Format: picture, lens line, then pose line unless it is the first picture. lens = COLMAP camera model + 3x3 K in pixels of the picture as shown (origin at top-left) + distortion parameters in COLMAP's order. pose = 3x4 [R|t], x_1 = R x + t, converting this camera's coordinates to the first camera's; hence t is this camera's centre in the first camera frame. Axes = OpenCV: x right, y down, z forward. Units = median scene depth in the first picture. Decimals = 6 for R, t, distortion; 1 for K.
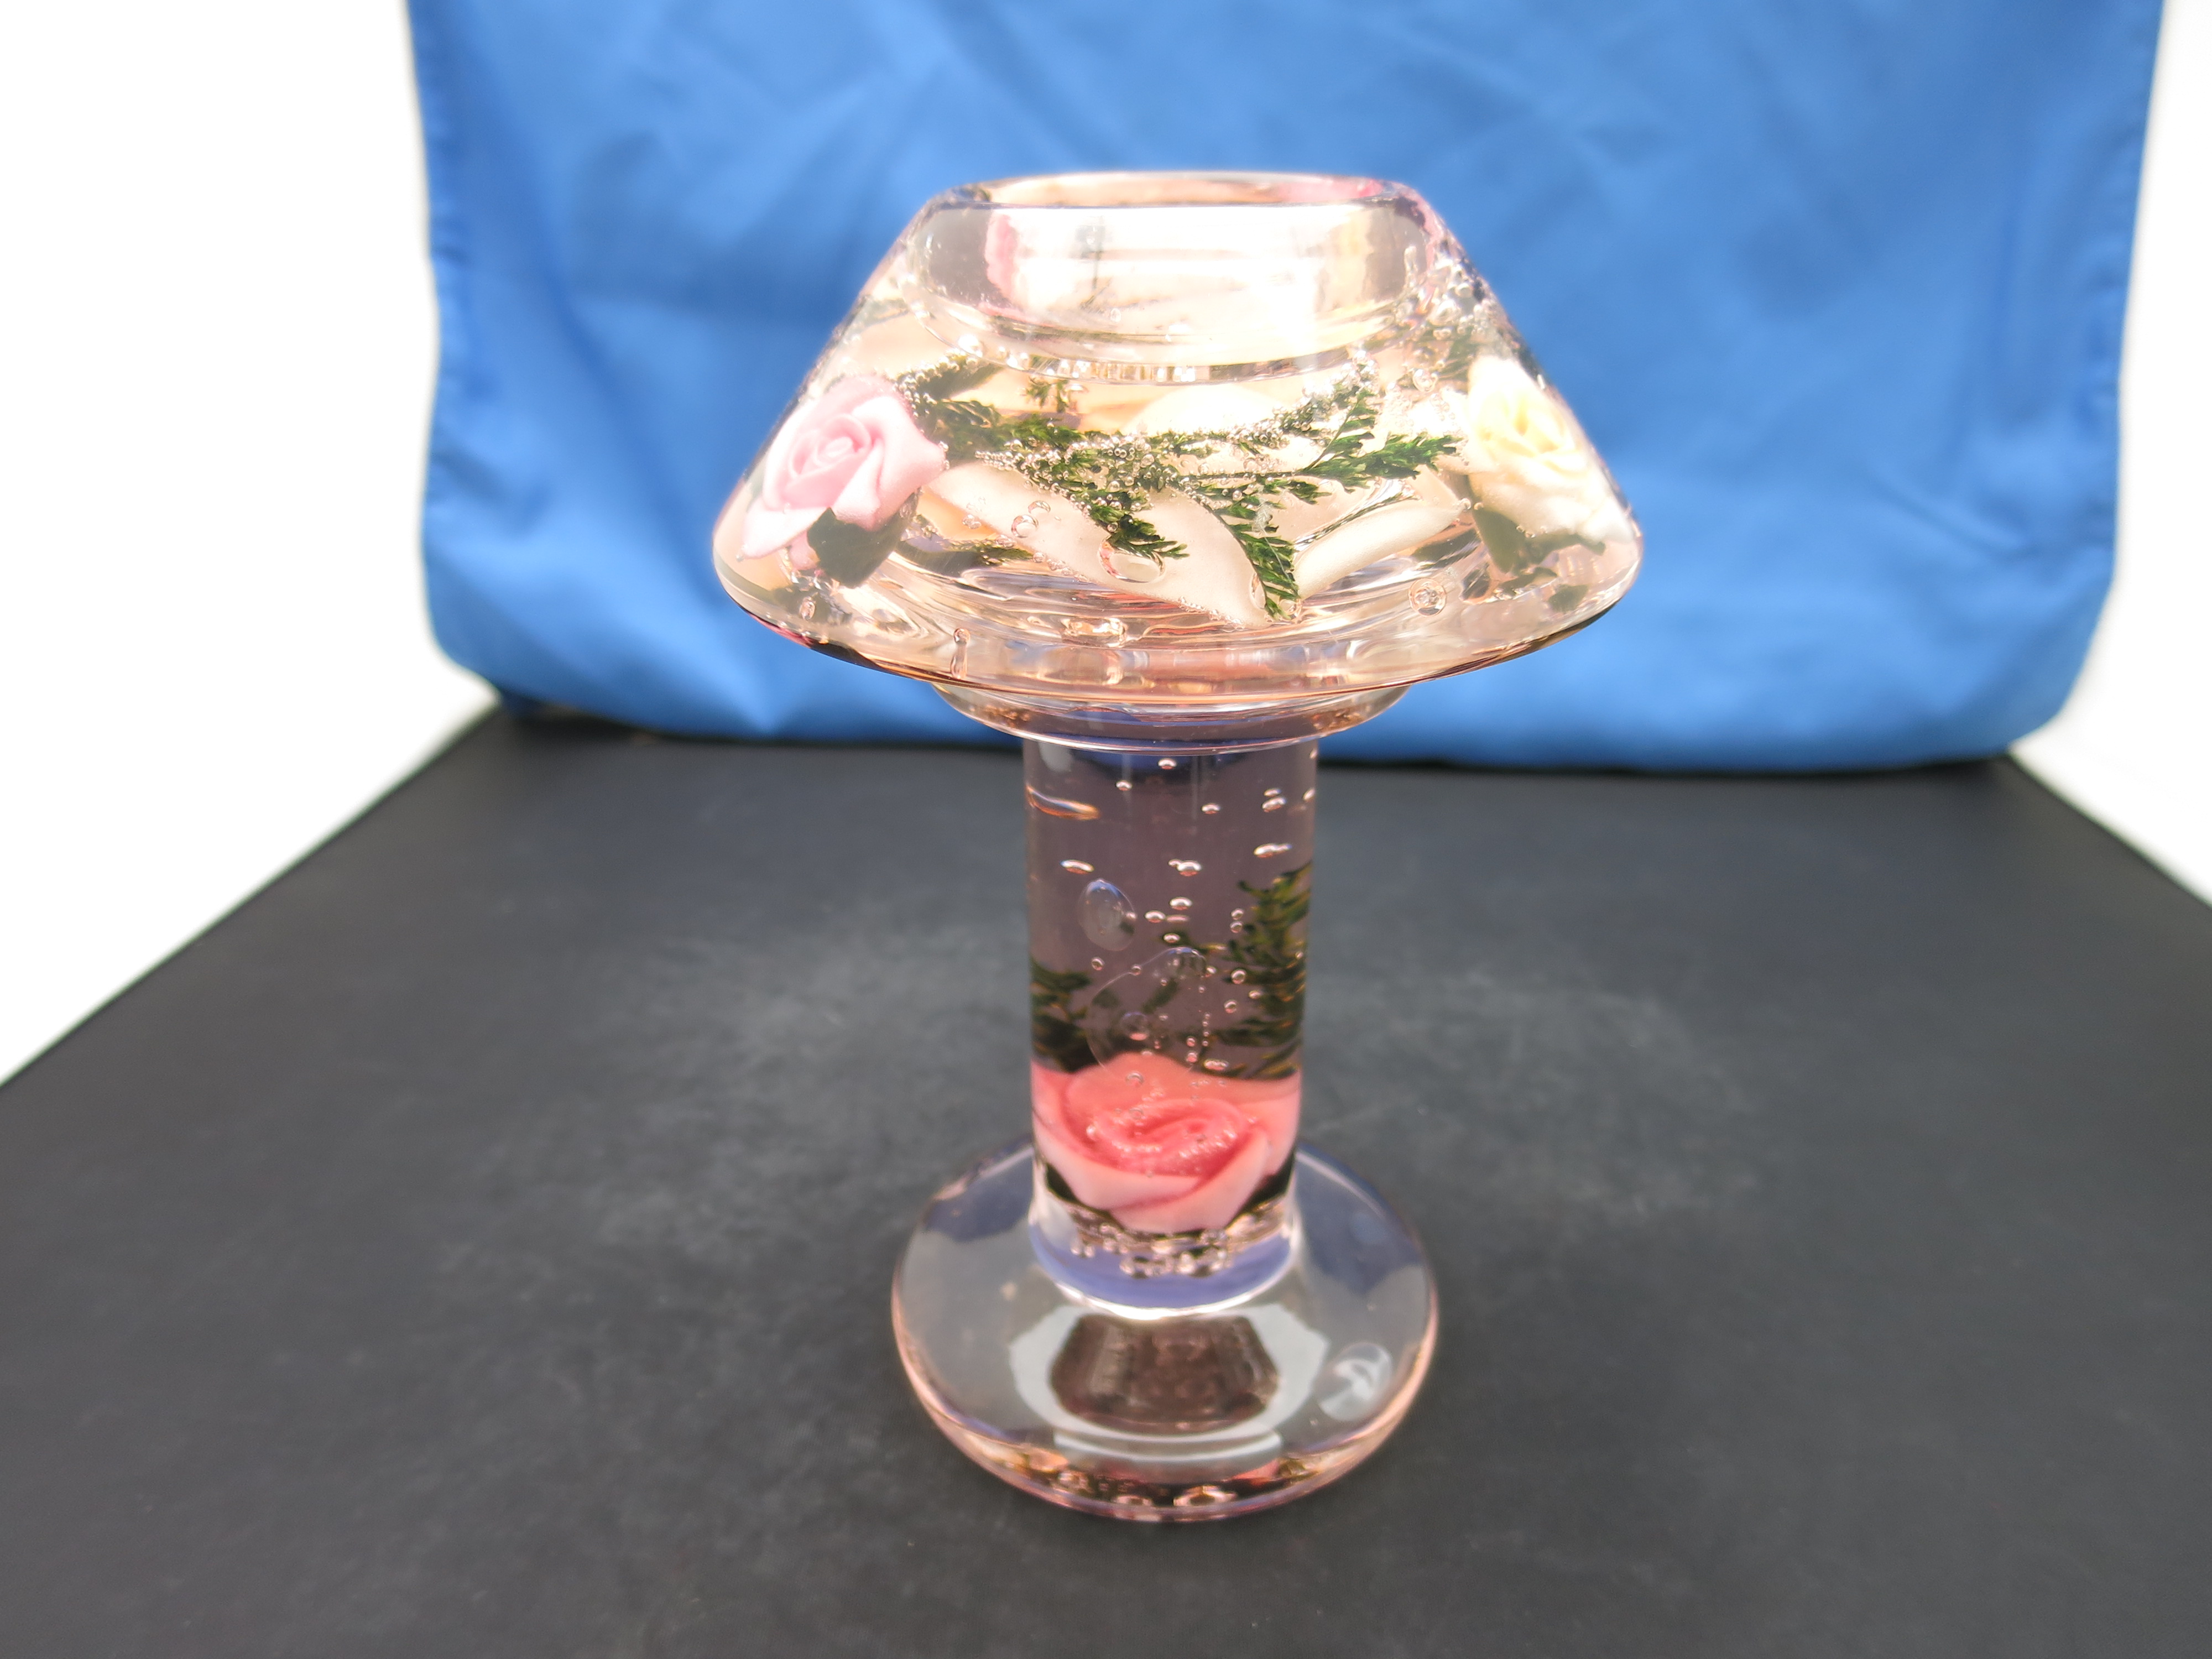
lens RADIAL K [[1548.4, 0, 1101.5], [0, 1548.4, 816.3], [0, 0, 1]] dist [-0.056464, 0.010085]
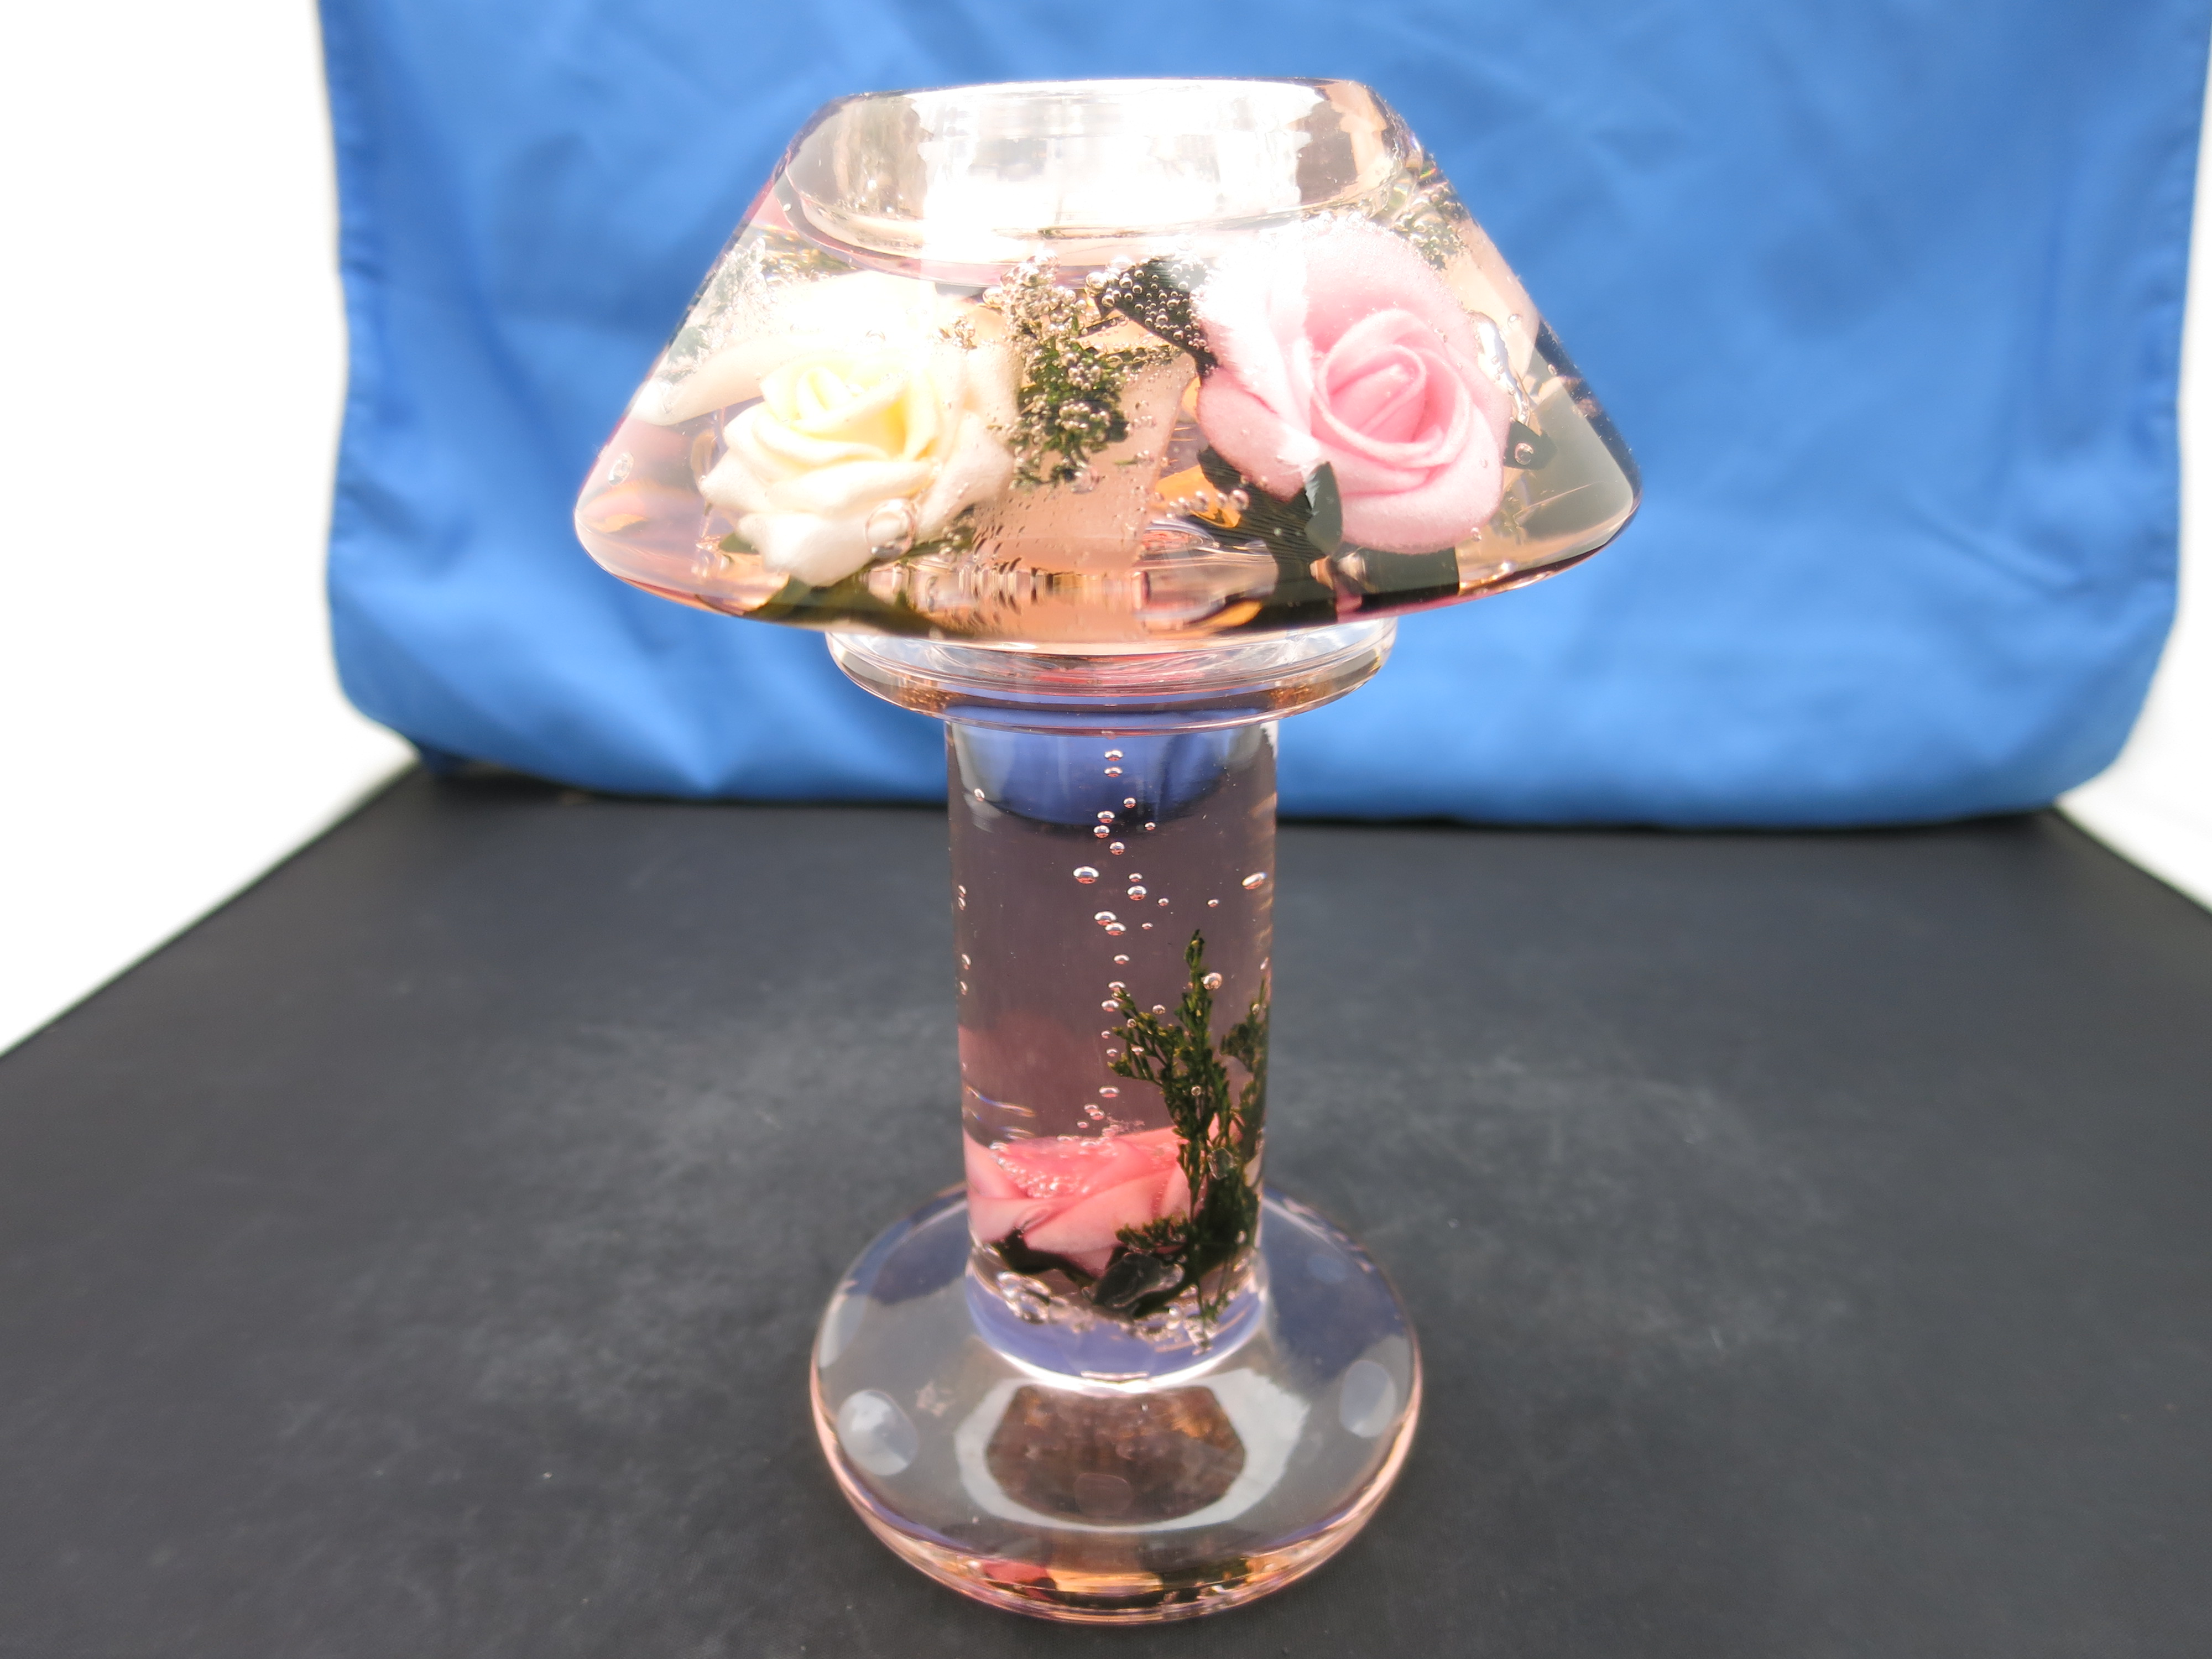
lens RADIAL K [[1548.4, 0, 1098.8], [0, 1548.4, 824.1], [0, 0, 1]] dist [-0.056464, 0.010085]
pose [[0.999865, -0.004999, 0.015640, -0.000892], [0.005545, 0.999369, -0.035097, -0.002184], [-0.015454, 0.035179, 0.999262, 0.119709]]
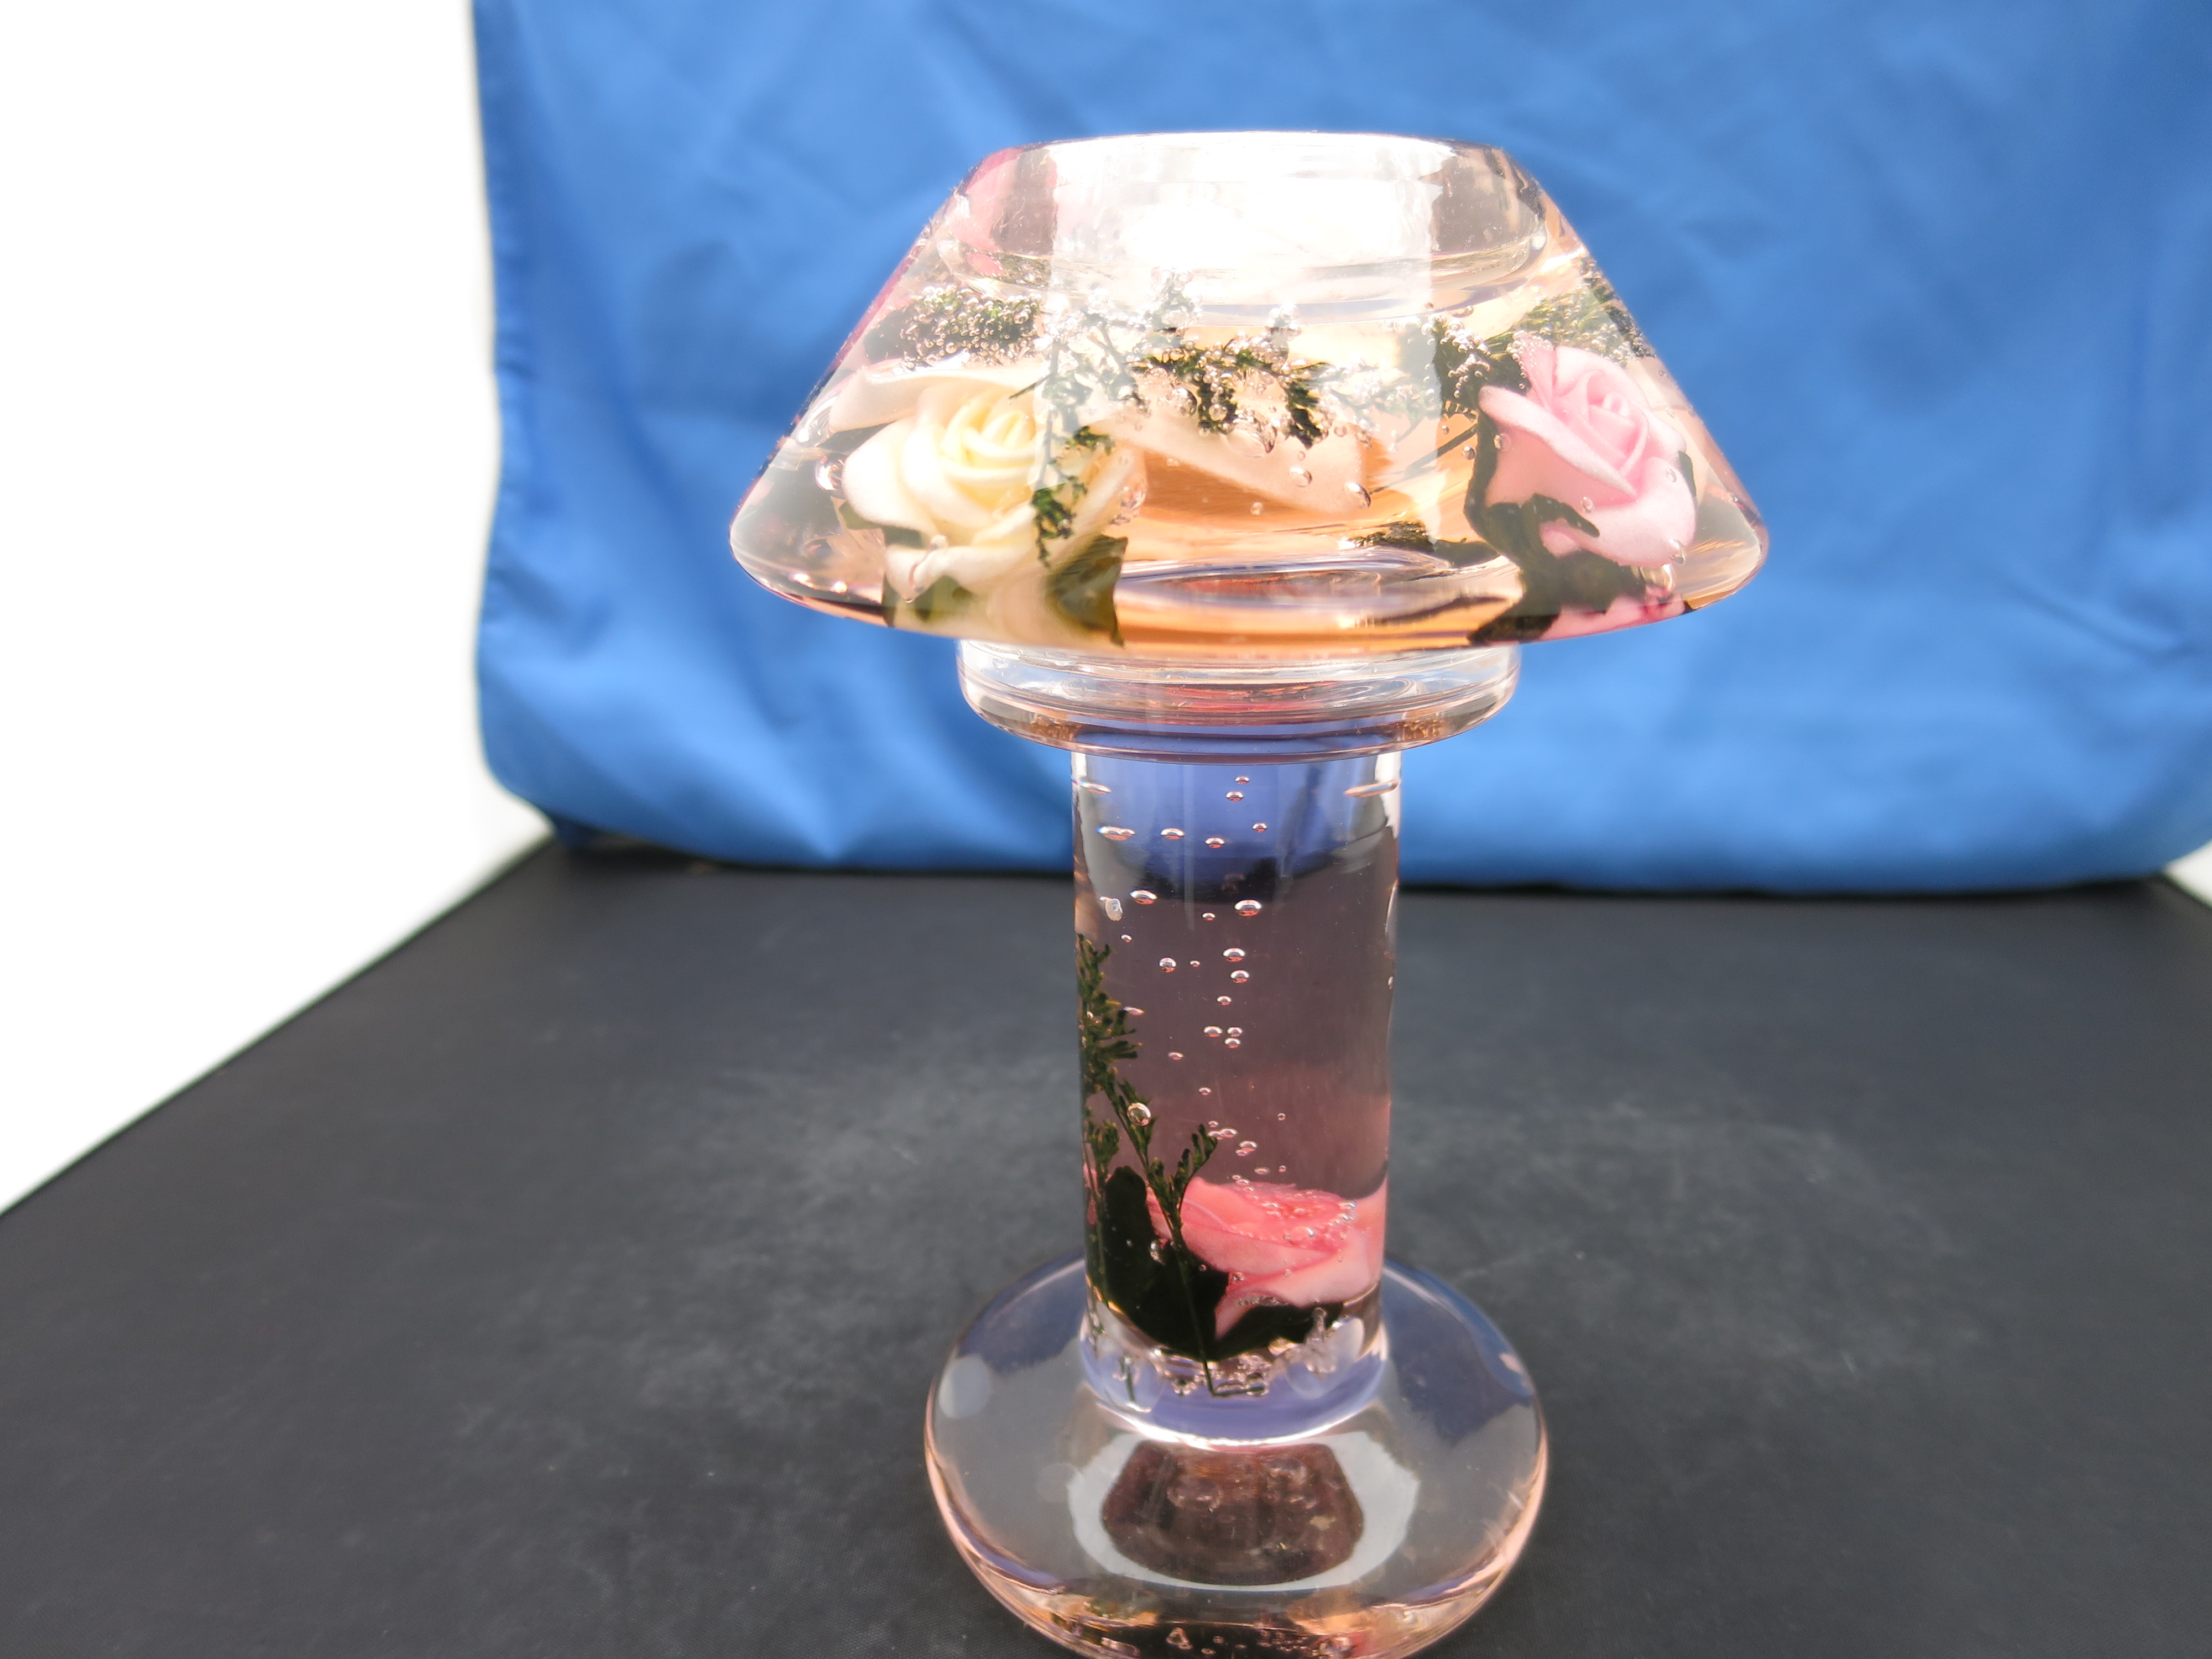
lens RADIAL K [[1548.4, 0, 1103.4], [0, 1548.4, 821.4], [0, 0, 1]] dist [-0.056464, 0.010085]
pose [[0.999473, -0.006491, -0.031813, -0.027465], [0.003018, 0.994144, -0.108020, 0.033721], [0.032328, 0.107867, 0.993640, 0.087667]]
